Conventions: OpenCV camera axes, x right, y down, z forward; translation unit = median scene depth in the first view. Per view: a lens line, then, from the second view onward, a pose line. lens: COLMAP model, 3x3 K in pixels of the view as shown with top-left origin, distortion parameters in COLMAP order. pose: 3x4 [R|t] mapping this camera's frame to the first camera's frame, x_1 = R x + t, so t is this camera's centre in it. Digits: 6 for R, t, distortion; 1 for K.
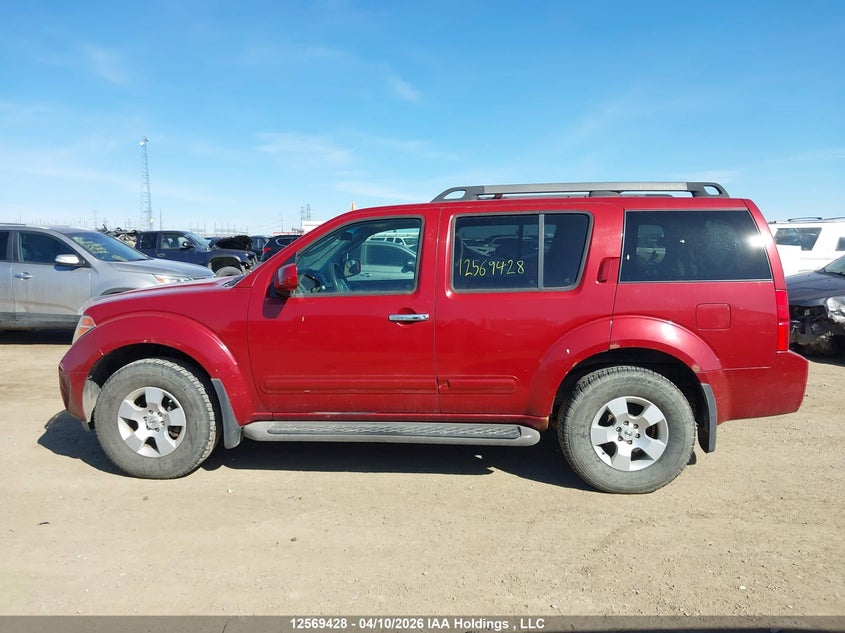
lens RADIAL K [[679.4, 0, 422.5], [0, 679.4, 316.5], [0, 0, 1]] dist [0.062987, -0.094318]
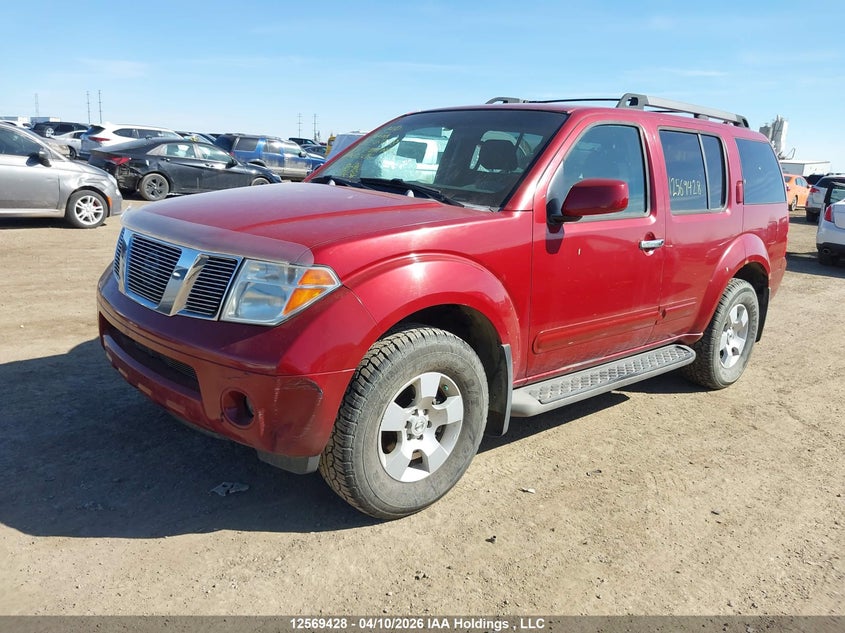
lens RADIAL K [[679.4, 0, 422.5], [0, 679.4, 316.5], [0, 0, 1]] dist [0.062987, -0.094318]
pose [[0.661988, -0.120507, 0.739764, -0.885721], [0.009233, 0.988227, 0.152719, -0.043624], [-0.749458, -0.094267, 0.655307, 0.628318]]
